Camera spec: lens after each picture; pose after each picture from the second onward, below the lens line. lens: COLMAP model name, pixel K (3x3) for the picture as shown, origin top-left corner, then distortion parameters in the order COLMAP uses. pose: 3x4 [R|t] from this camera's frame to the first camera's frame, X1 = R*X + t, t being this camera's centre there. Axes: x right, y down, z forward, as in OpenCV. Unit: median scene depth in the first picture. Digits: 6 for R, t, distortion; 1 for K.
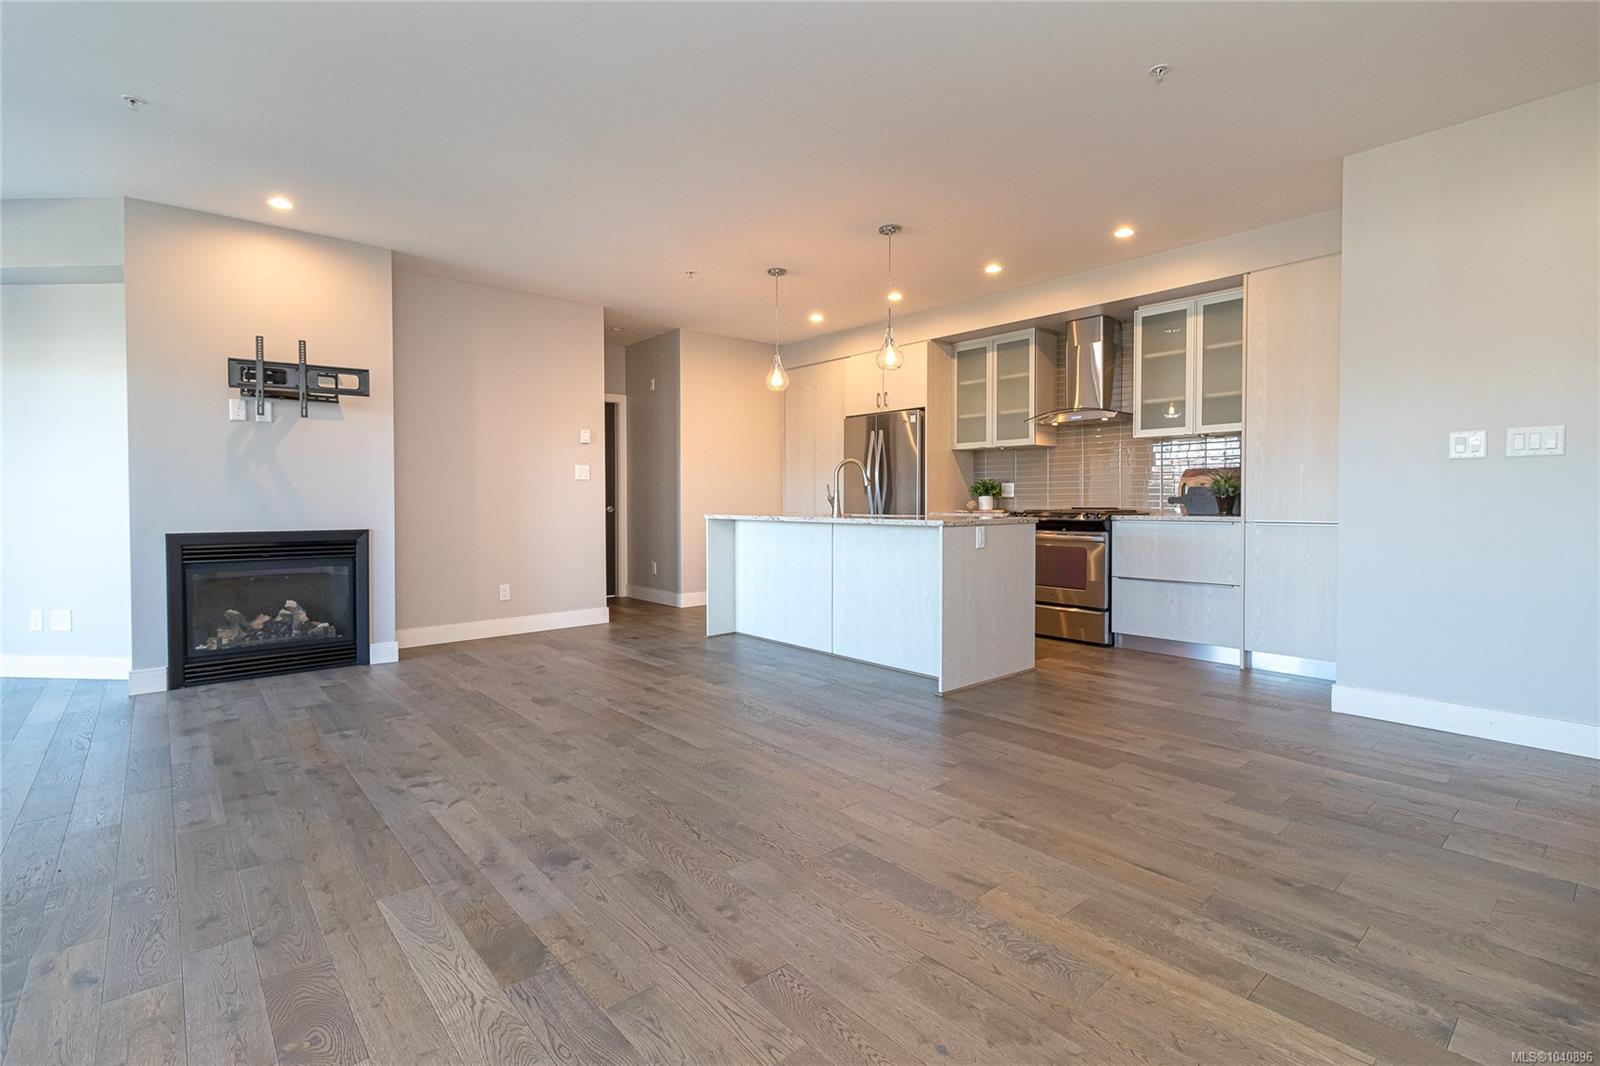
lens RADIAL K [[738.6, 0, 796.9], [0, 738.6, 522.9], [0, 0, 1]] dist [0.002796, 0.000876]
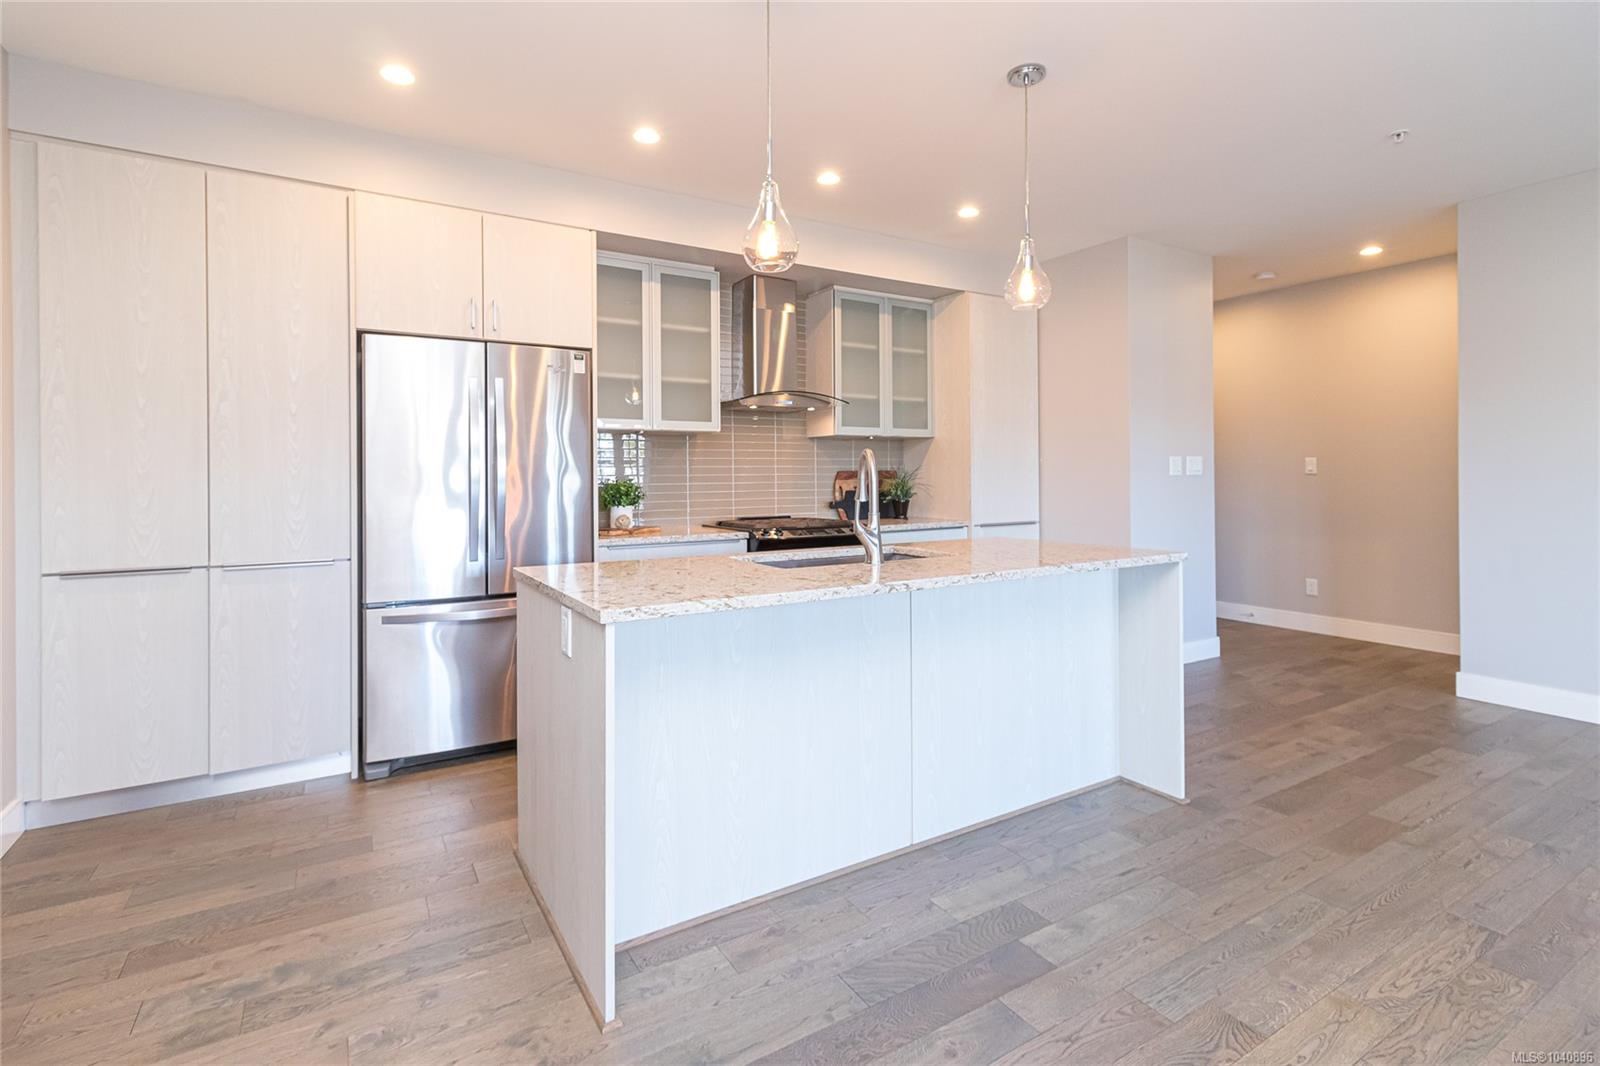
lens RADIAL K [[738.6, 0, 775.4], [0, 738.6, 485.7], [0, 0, 1]] dist [0.002796, 0.000876]
pose [[0.182300, -0.009700, 0.983195, -0.433523], [0.037162, 0.999305, 0.002968, -0.063368], [-0.982540, 0.035997, 0.182534, 0.961542]]
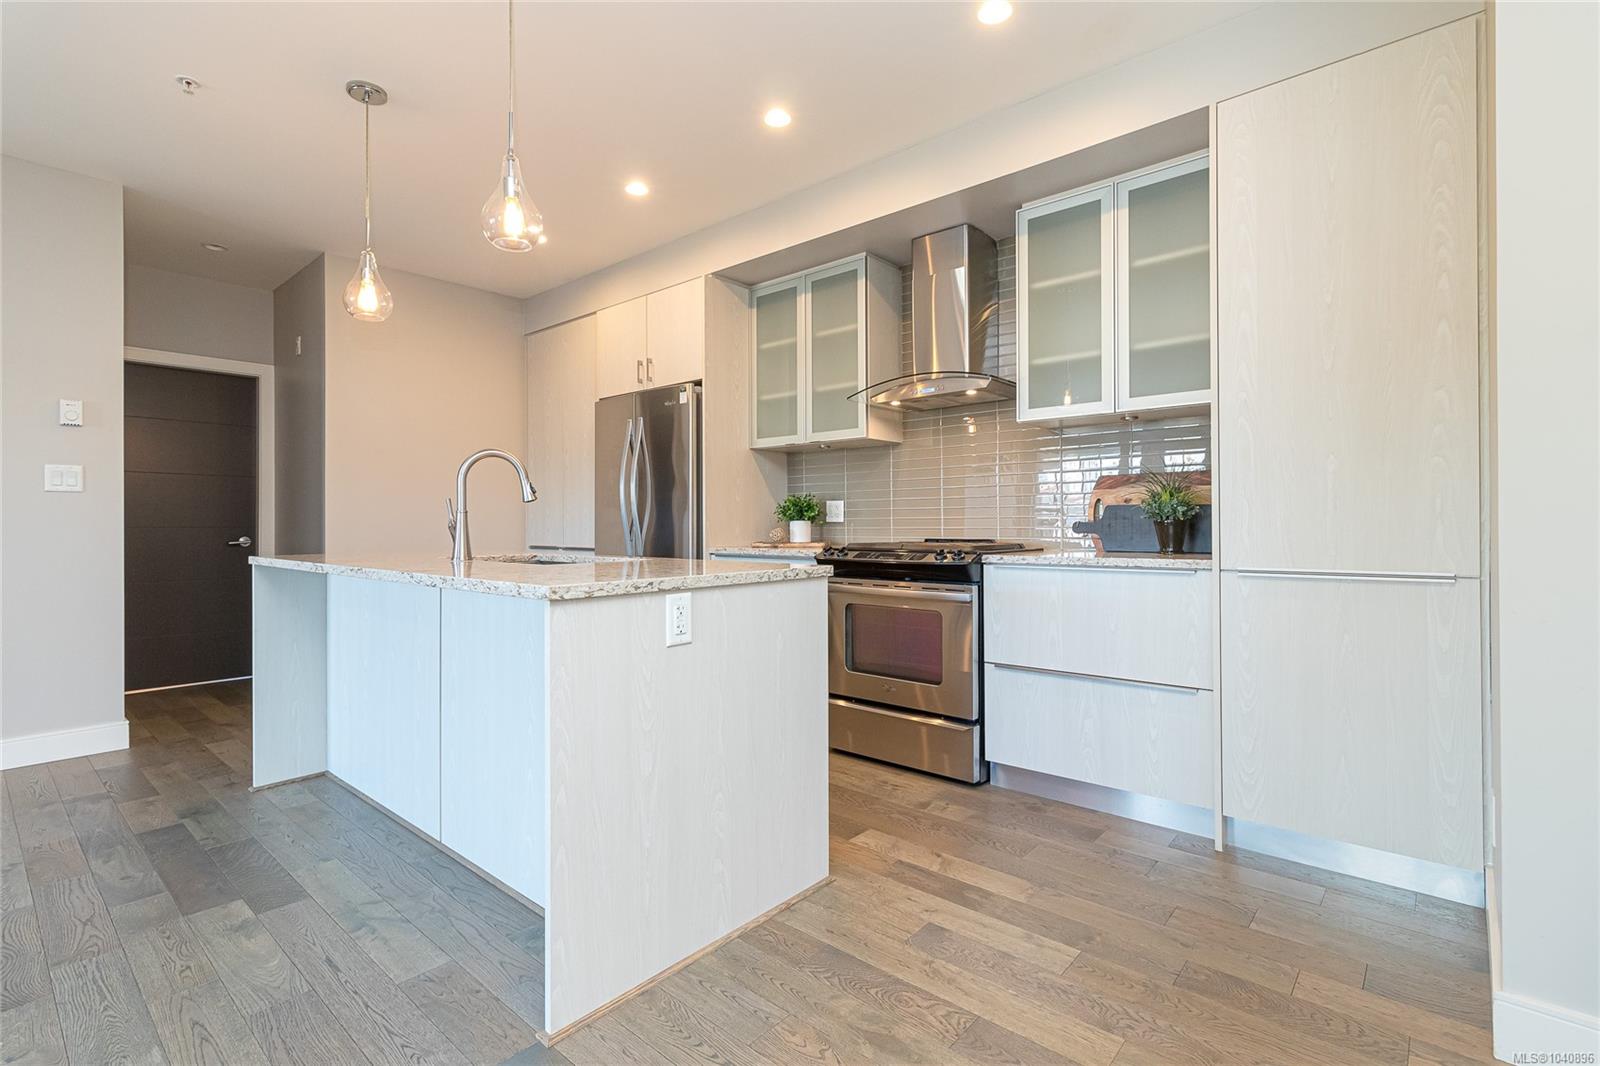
lens RADIAL K [[738.6, 0, 803.2], [0, 738.6, 529.0], [0, 0, 1]] dist [0.002796, 0.000876]
pose [[0.989629, -0.002547, 0.143626, 0.209836], [0.006084, 0.999689, -0.024189, -0.017063], [-0.143520, 0.024812, 0.989336, 0.461740]]
